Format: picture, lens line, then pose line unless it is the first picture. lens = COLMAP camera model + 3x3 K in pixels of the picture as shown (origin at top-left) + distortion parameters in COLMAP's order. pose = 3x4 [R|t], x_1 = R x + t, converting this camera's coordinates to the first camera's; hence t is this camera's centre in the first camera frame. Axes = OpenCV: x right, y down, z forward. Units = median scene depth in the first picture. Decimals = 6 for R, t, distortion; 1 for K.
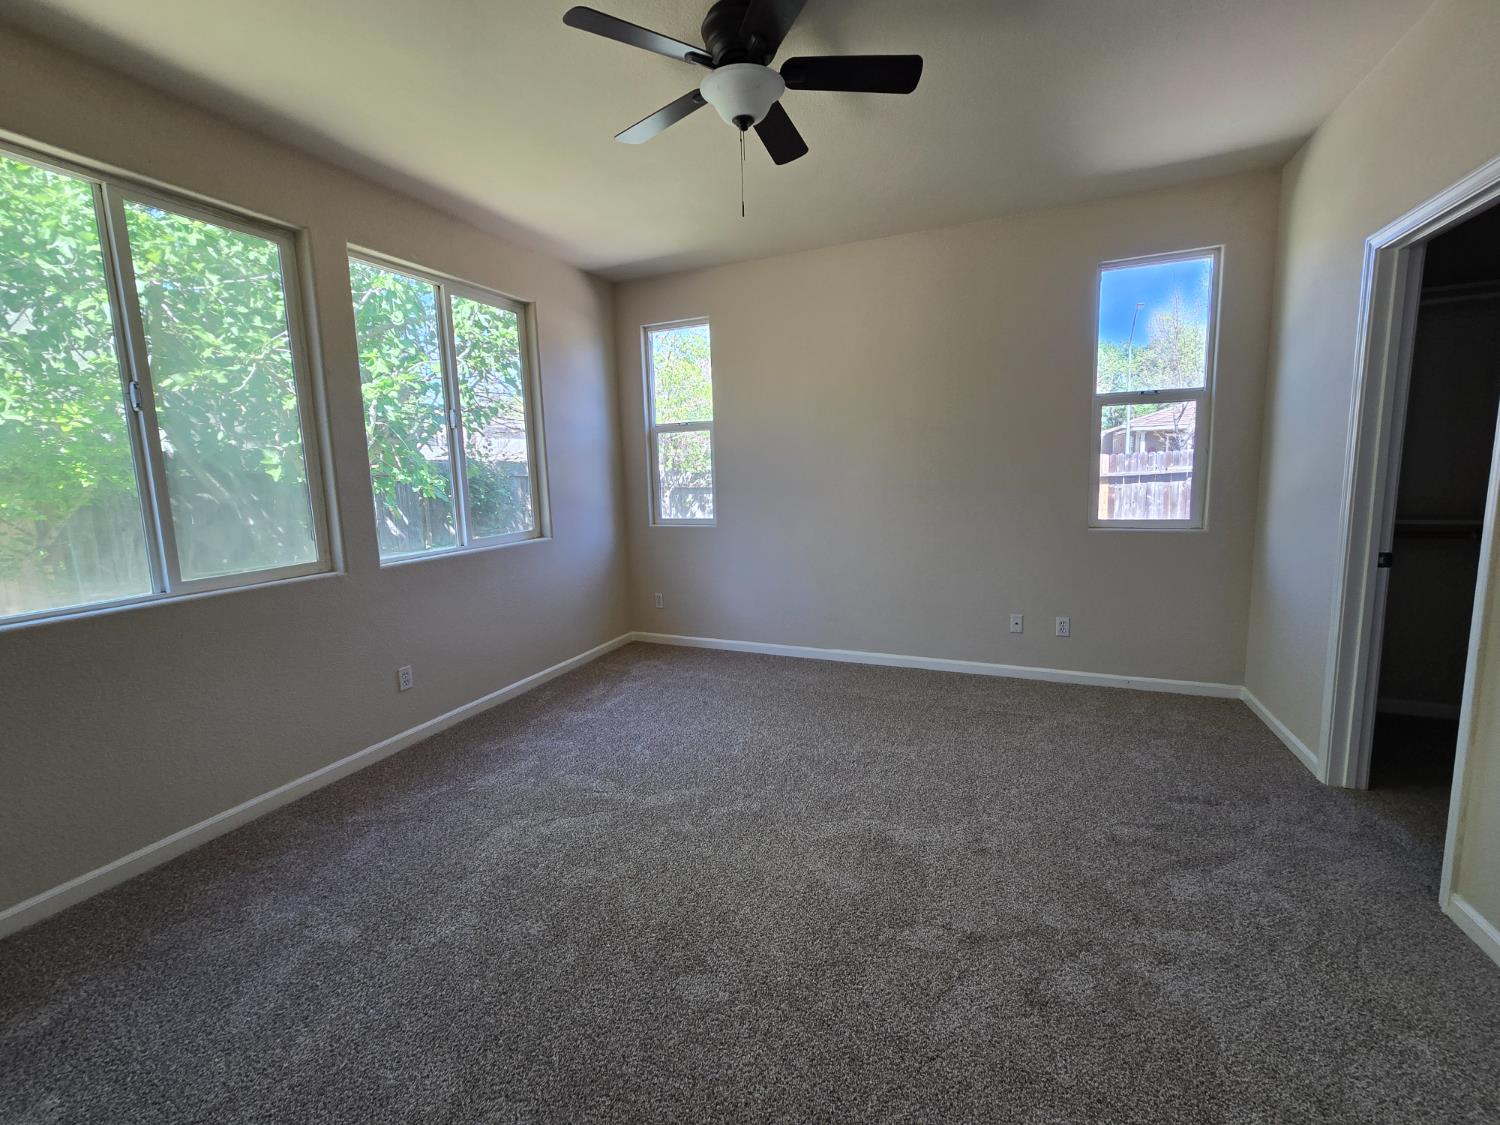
lens RADIAL K [[612.7, 0, 760.2], [0, 612.7, 560.5], [0, 0, 1]] dist [-0.007199, 0.002280]
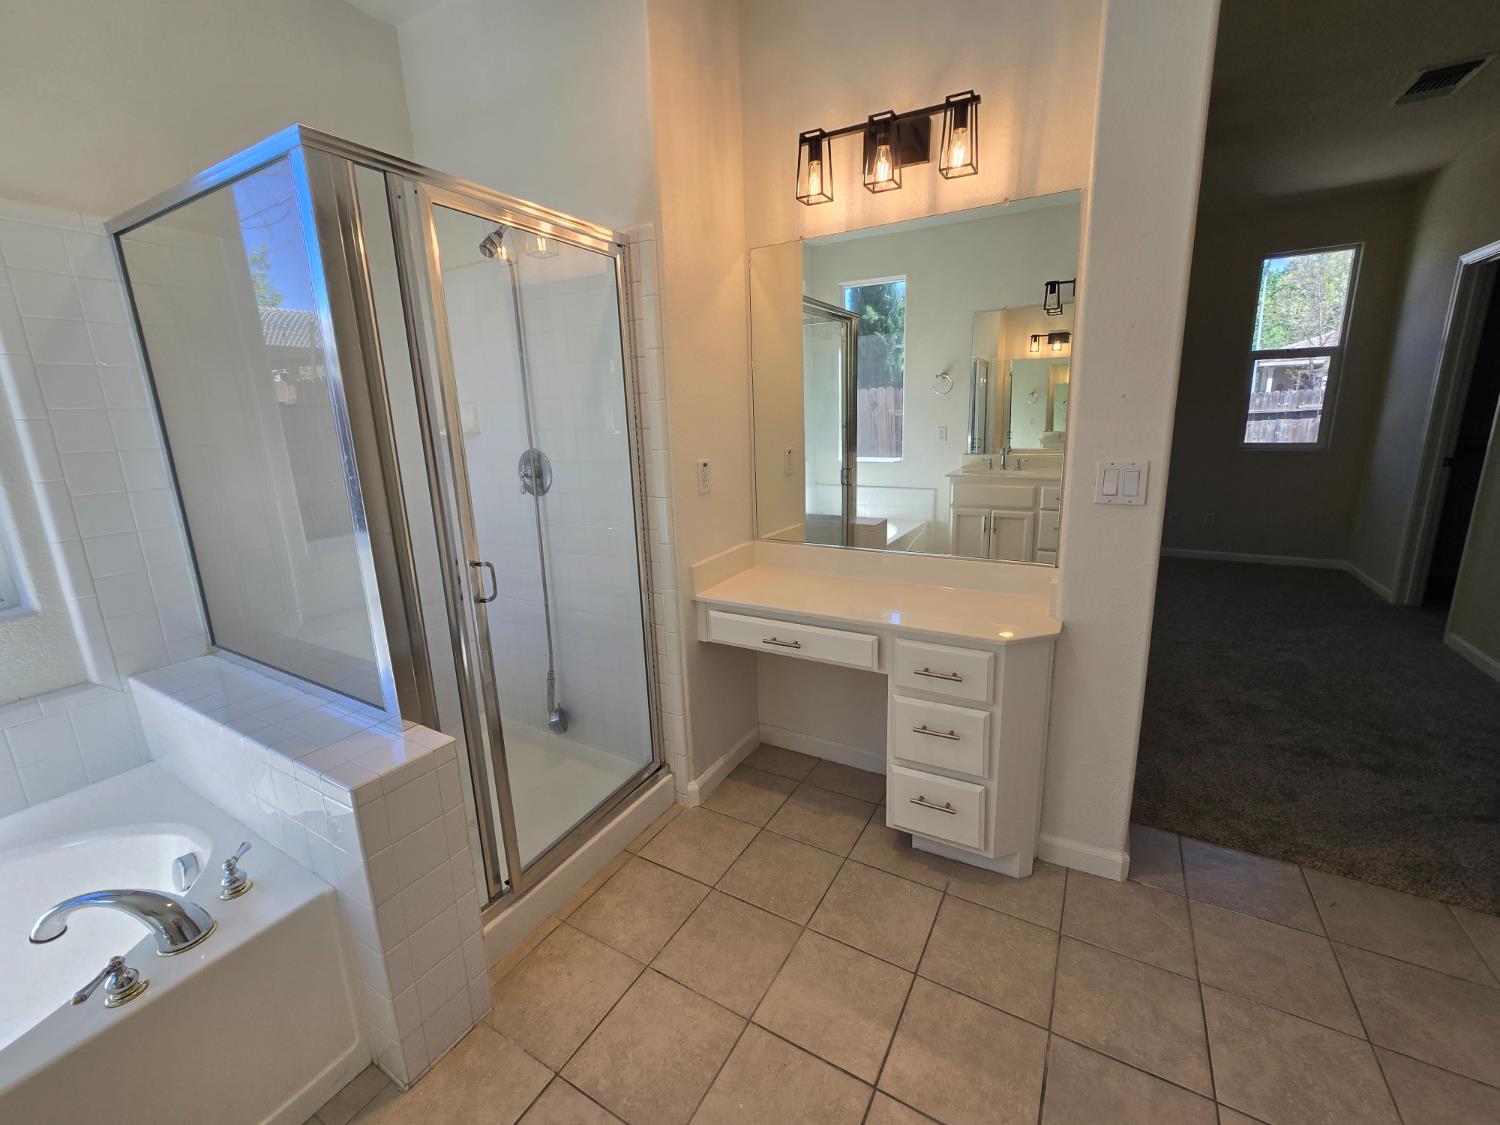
lens RADIAL K [[612.7, 0, 752.4], [0, 612.7, 549.0], [0, 0, 1]] dist [-0.007199, 0.002280]
pose [[0.991390, 0.038774, -0.125072, -0.291268], [-0.028171, 0.995943, 0.085460, 0.070208], [0.127878, -0.081201, 0.988460, -0.418883]]
